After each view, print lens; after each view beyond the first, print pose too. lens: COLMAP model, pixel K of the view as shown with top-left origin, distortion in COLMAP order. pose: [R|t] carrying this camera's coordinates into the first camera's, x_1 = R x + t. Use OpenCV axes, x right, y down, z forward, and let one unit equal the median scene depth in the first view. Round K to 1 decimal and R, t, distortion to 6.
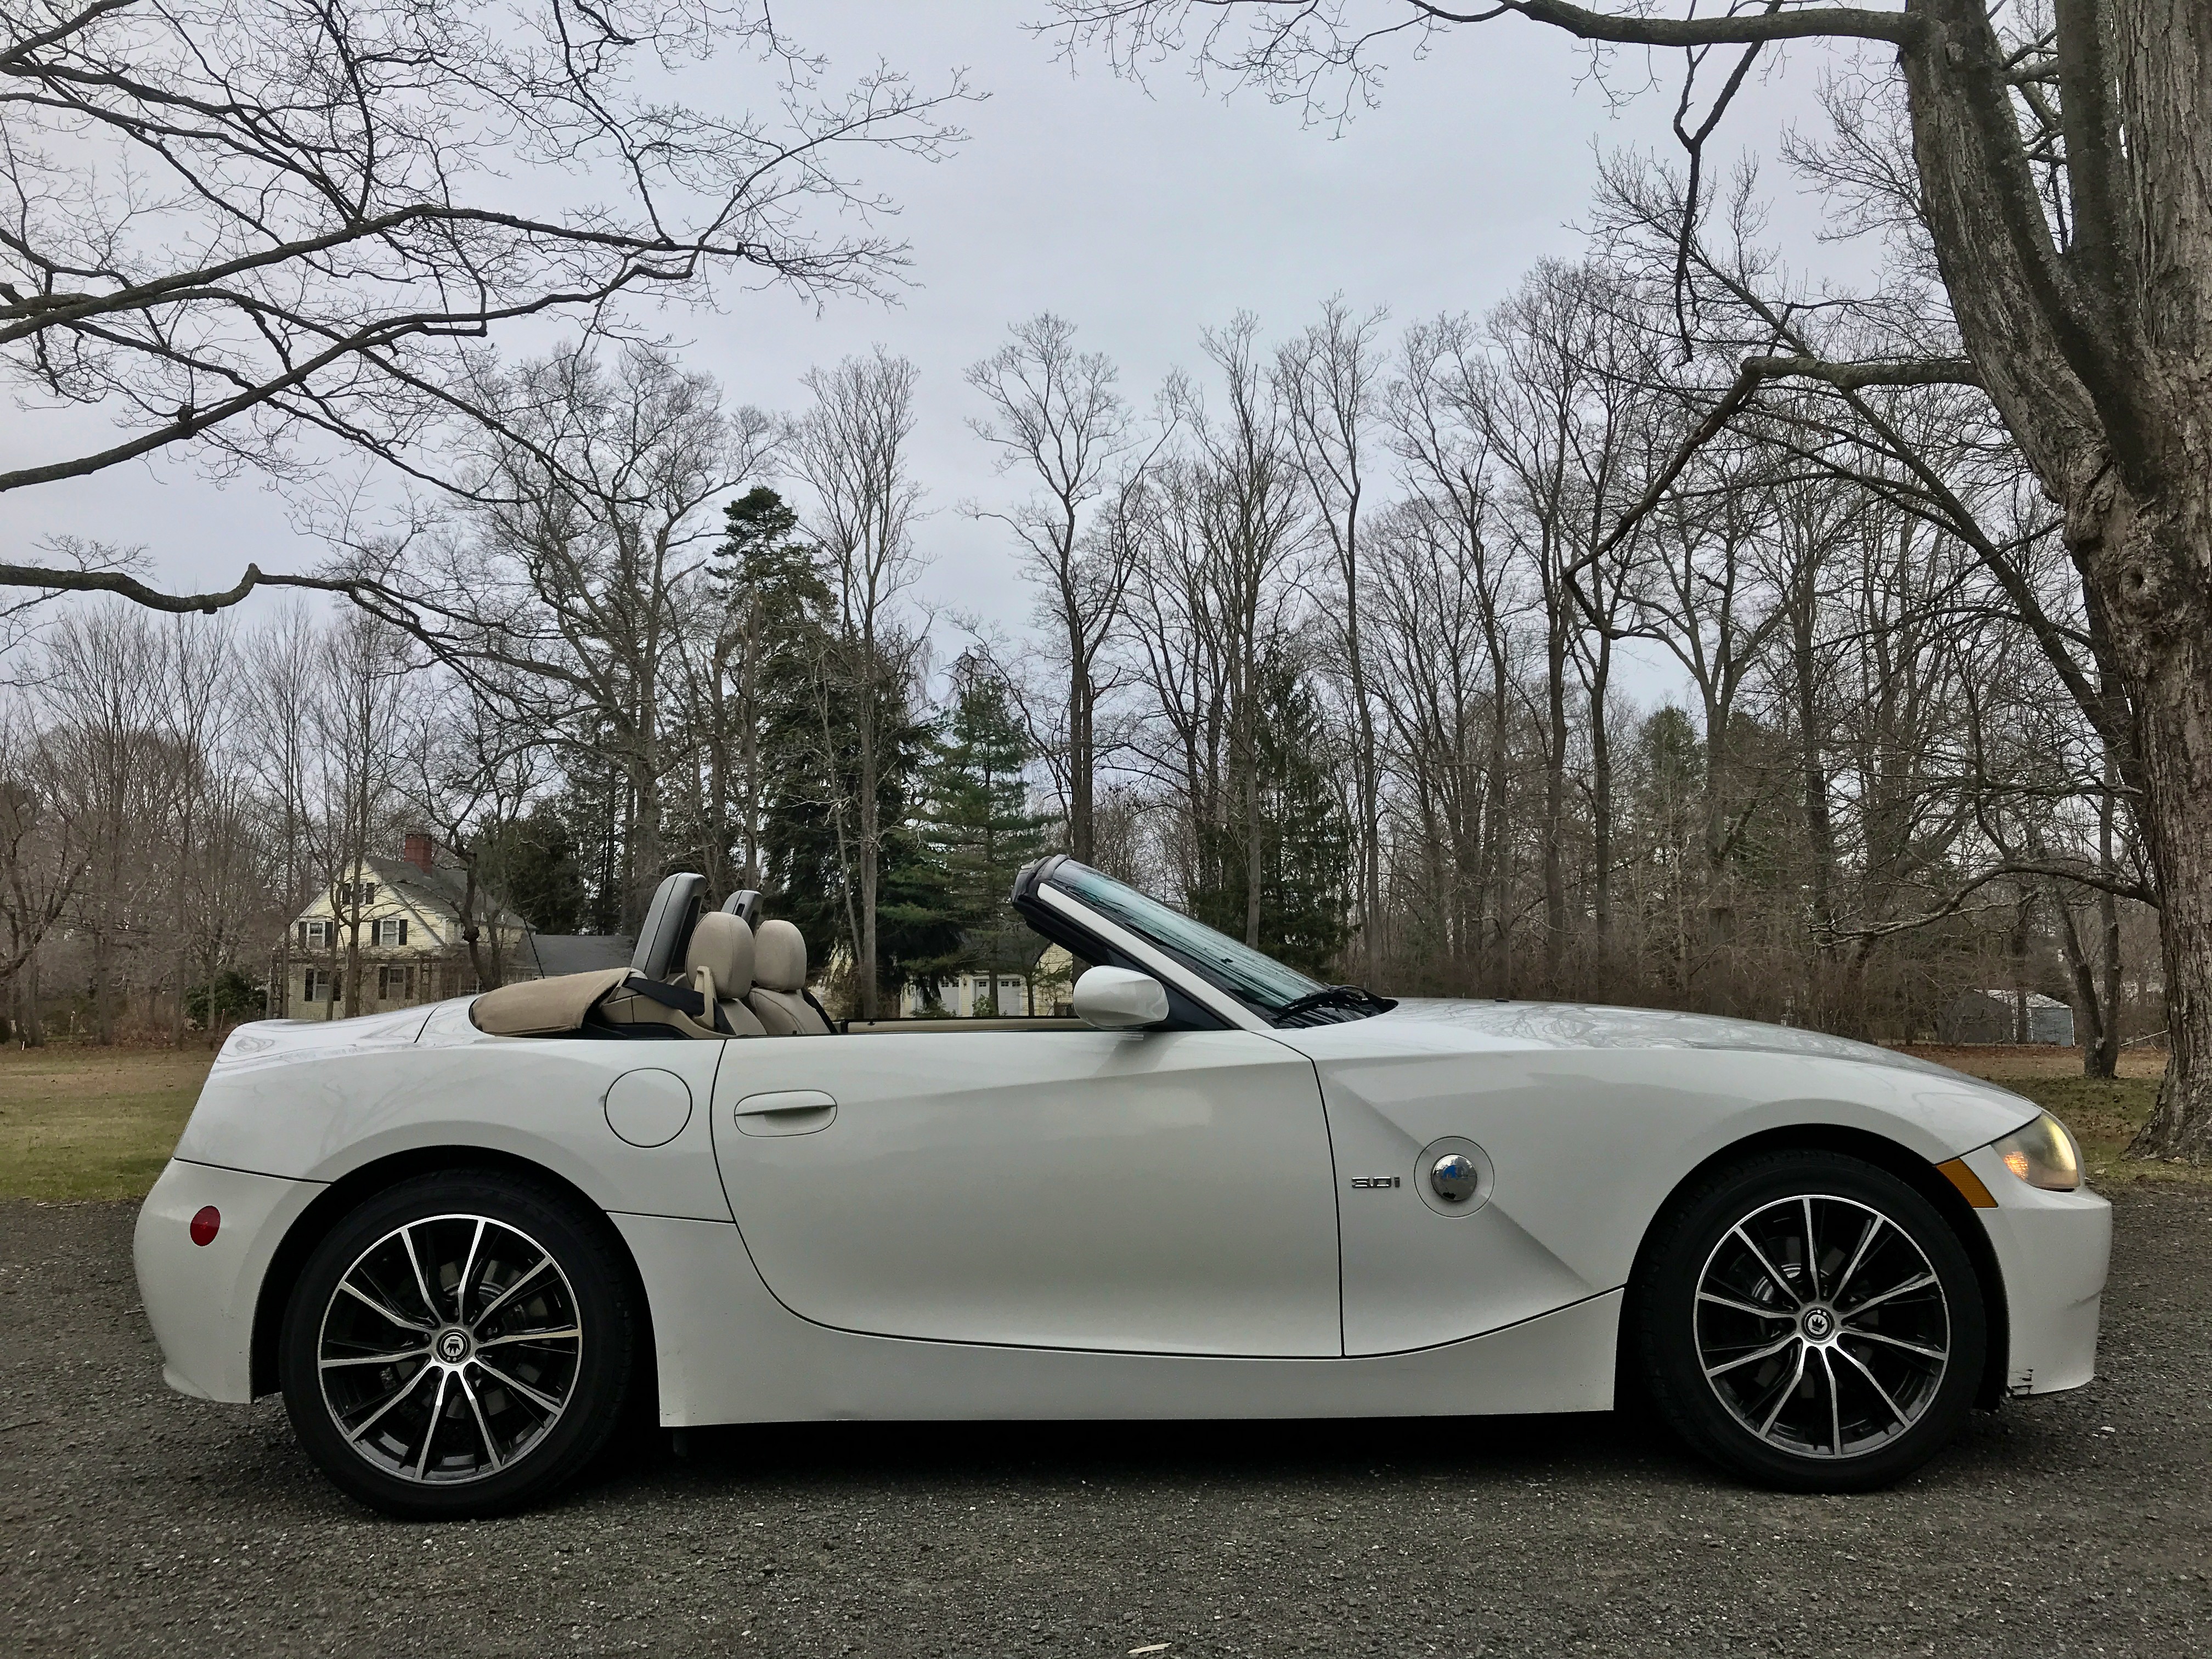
lens RADIAL K [[1763.4, 0, 1119.0], [0, 1763.4, 813.1], [0, 0, 1]] dist [0.063502, -0.076869]
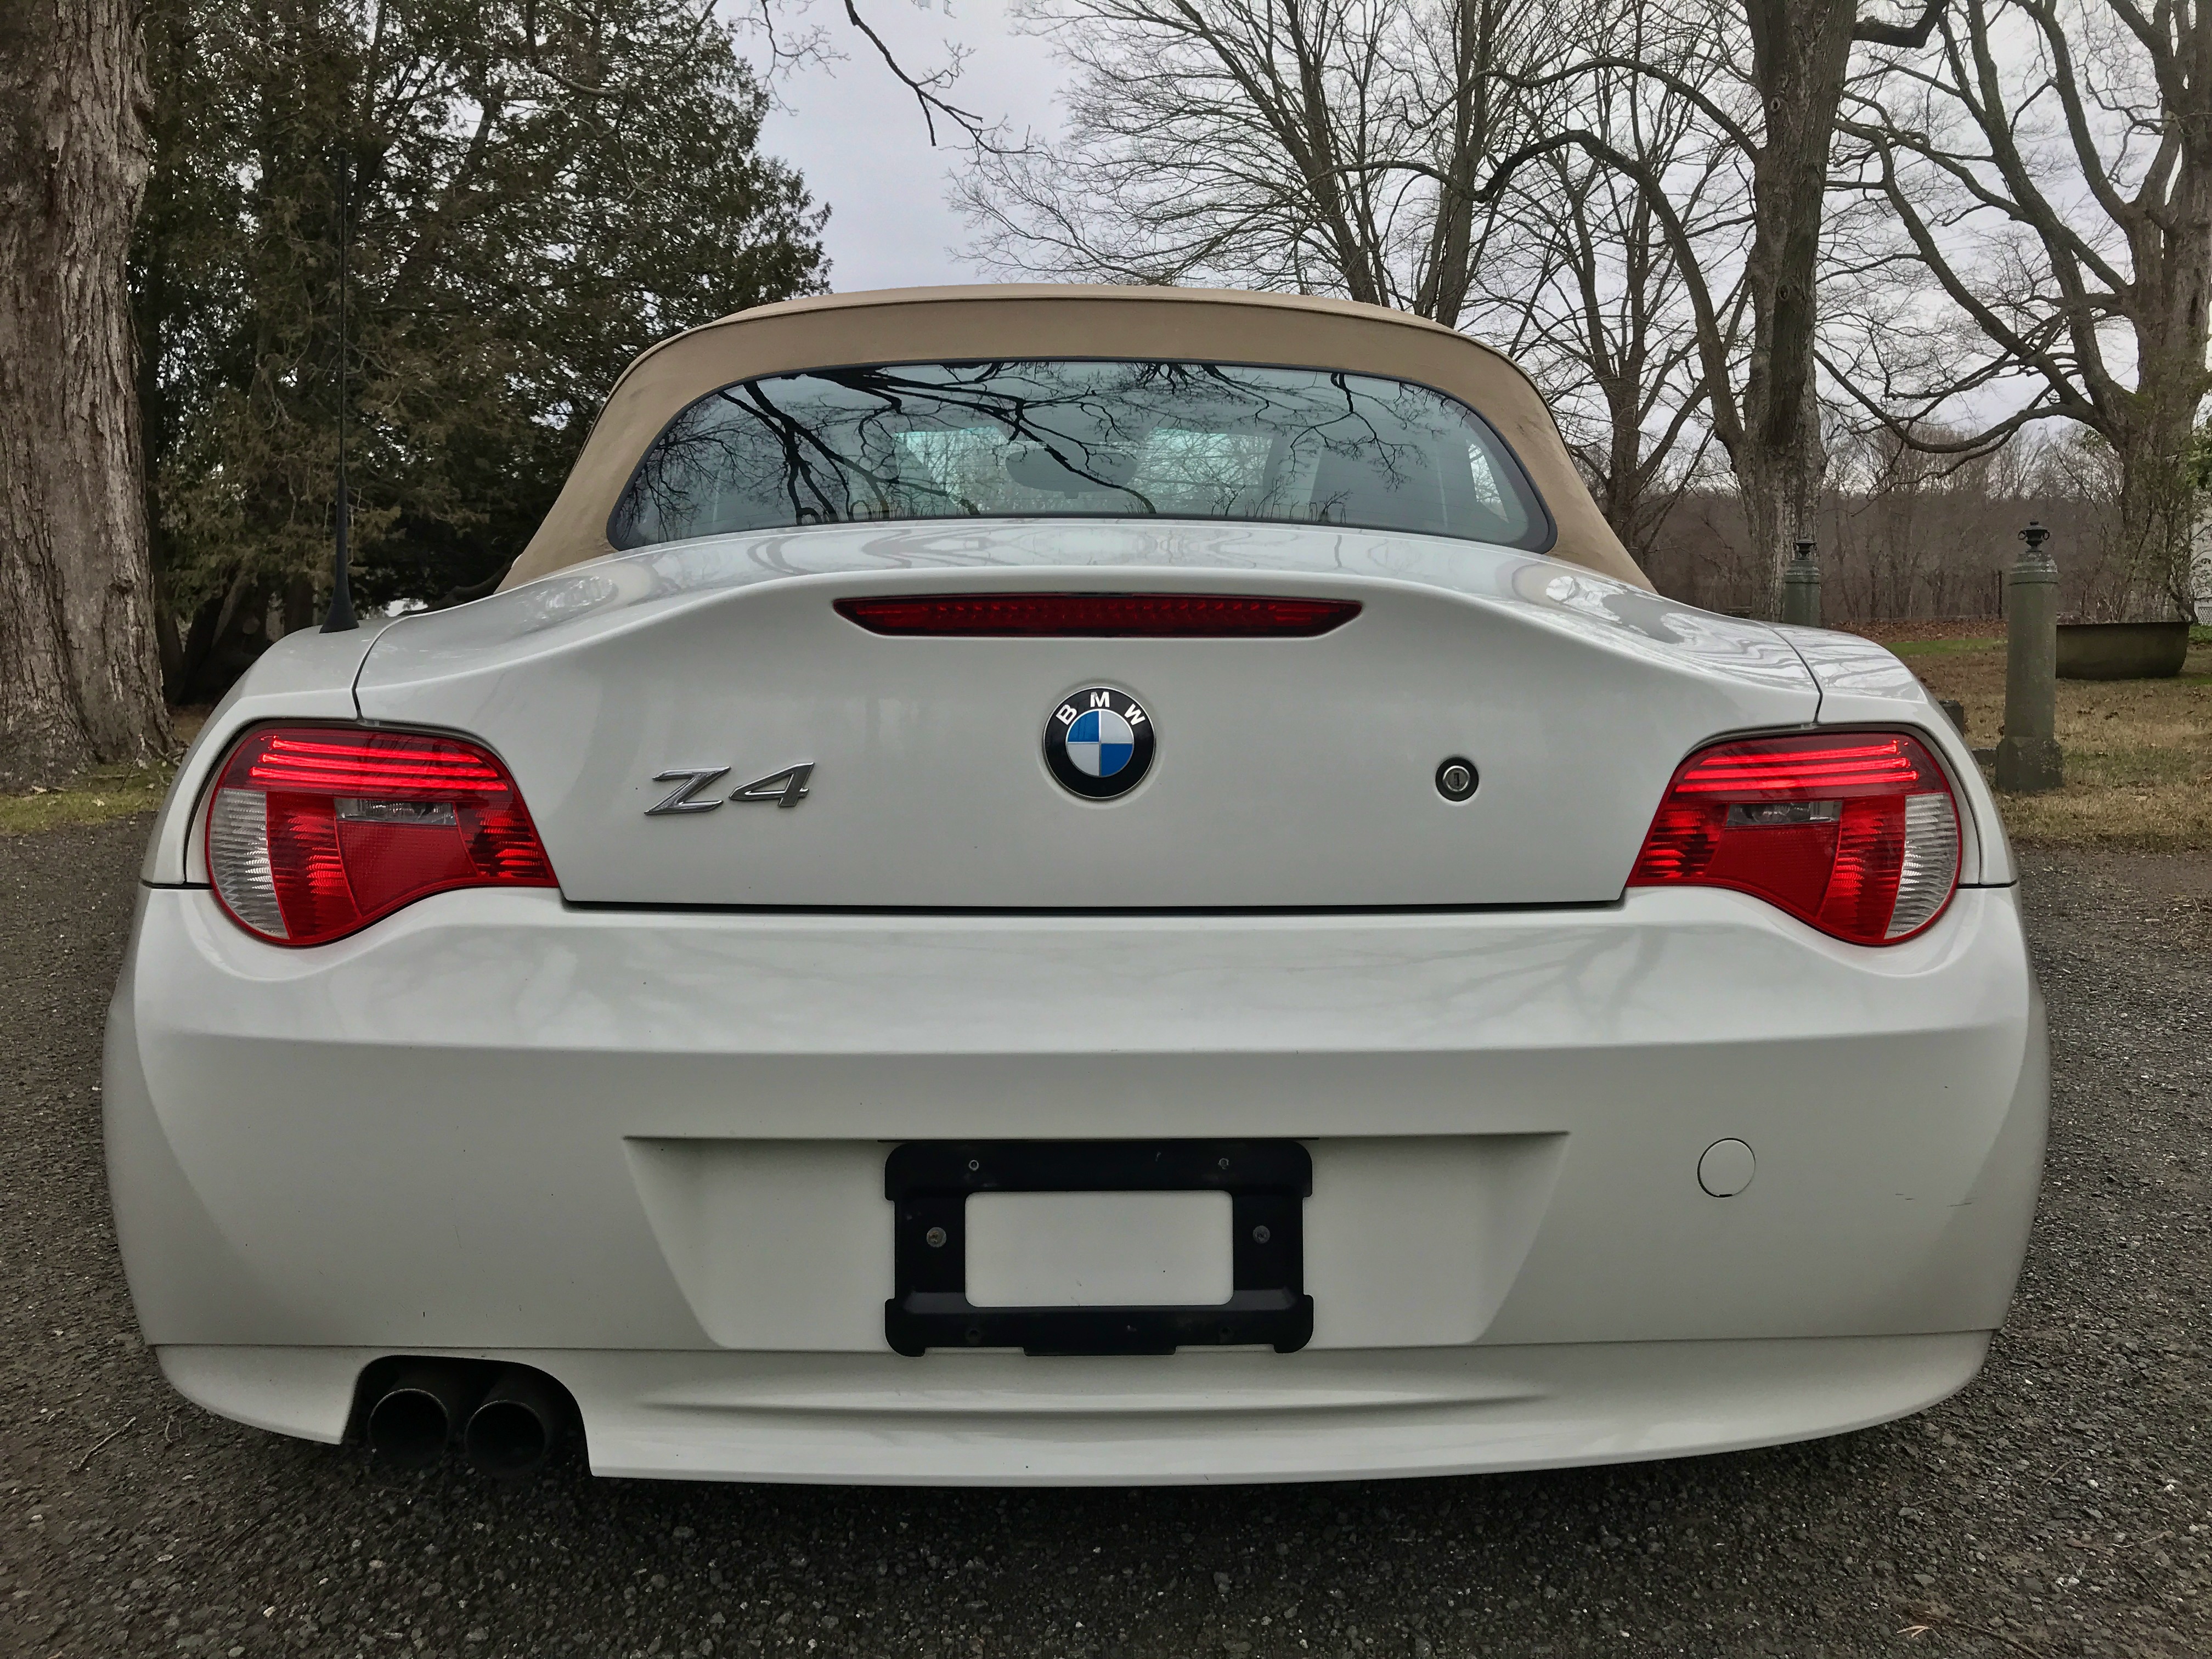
lens RADIAL K [[1813.2, 0, 1108.3], [0, 1813.2, 775.4], [0, 0, 1]] dist [-0.001129, -0.011047]
pose [[0.007669, -0.073494, 0.997266, -0.111622], [-0.101644, 0.992073, 0.073893, 0.018818], [-0.994791, -0.101933, 0.000138, 0.141012]]
